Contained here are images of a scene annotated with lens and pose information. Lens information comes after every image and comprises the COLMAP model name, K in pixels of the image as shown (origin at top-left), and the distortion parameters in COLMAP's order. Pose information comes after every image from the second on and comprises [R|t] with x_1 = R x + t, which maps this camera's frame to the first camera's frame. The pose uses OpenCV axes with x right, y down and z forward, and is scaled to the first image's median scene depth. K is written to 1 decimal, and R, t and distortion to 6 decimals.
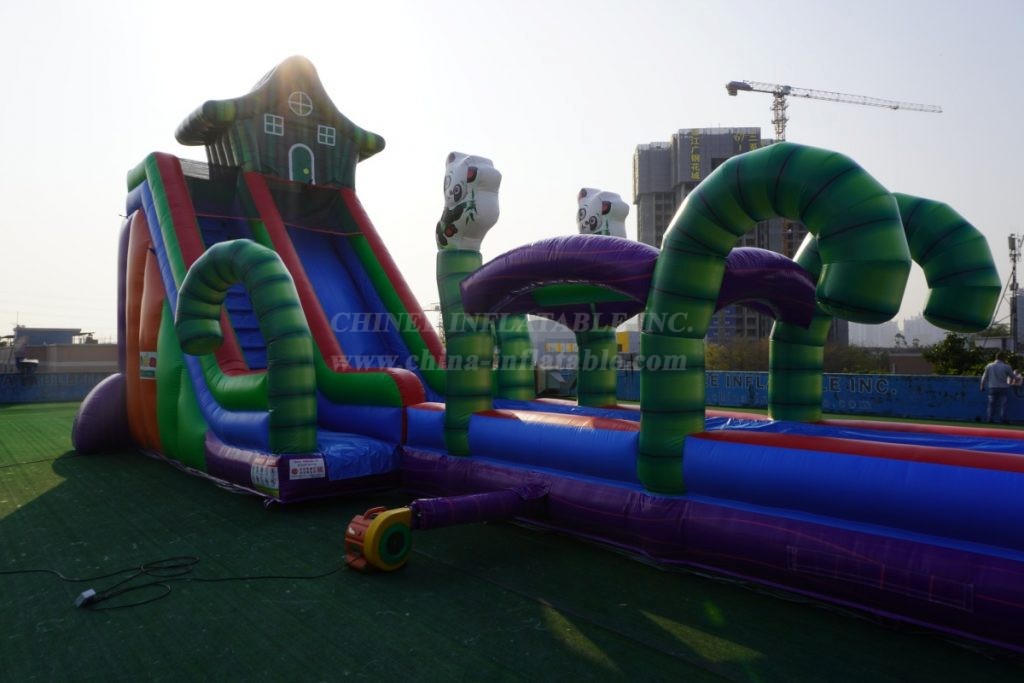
lens RADIAL K [[664.3, 0, 512.0], [0, 664.3, 341.5], [0, 0, 1]] dist [-0.035090, 0.000913]
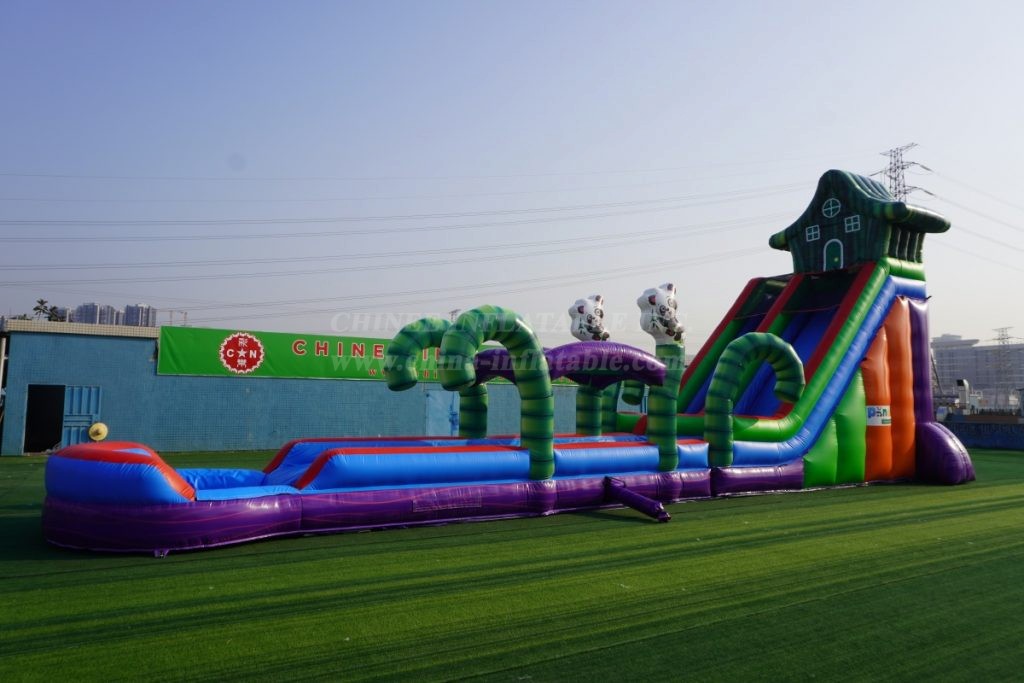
lens RADIAL K [[664.3, 0, 512.0], [0, 664.3, 341.5], [0, 0, 1]] dist [-0.035090, 0.000913]
pose [[-0.213074, -0.076842, -0.974010, 1.013721], [-0.008045, 0.997007, -0.076896, -0.004447], [0.977003, -0.008549, -0.213054, 0.668201]]
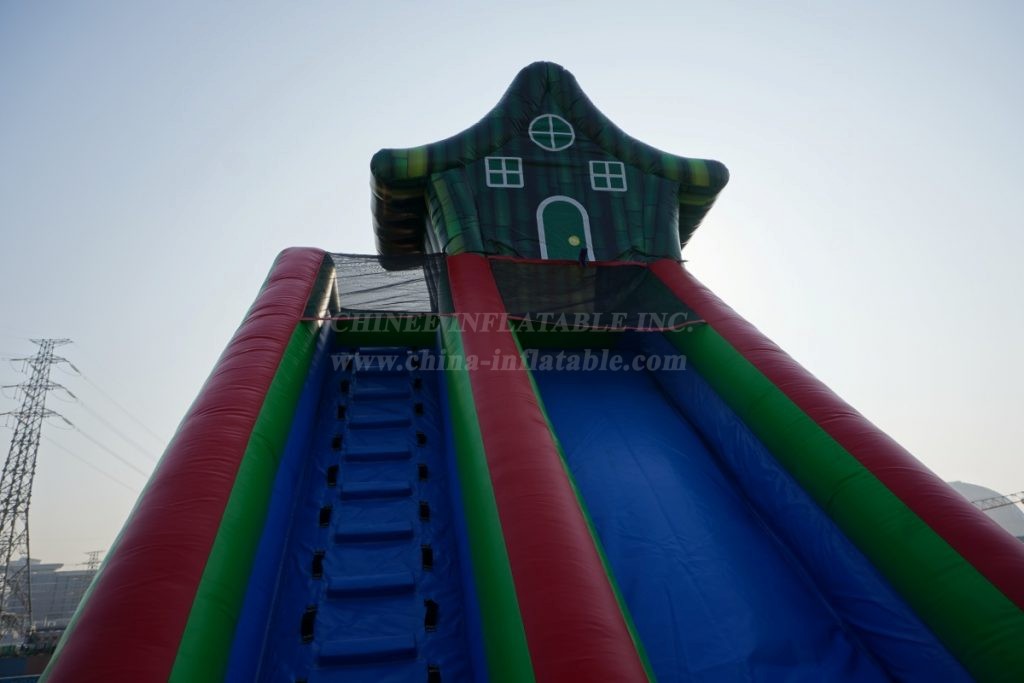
lens RADIAL K [[664.3, 0, 512.0], [0, 664.3, 341.5], [0, 0, 1]] dist [-0.035090, 0.000913]
pose [[0.836050, -0.246224, -0.490300, -0.125655], [0.058470, 0.928539, -0.366601, -0.008005], [0.545529, 0.277829, 0.790702, 0.603344]]
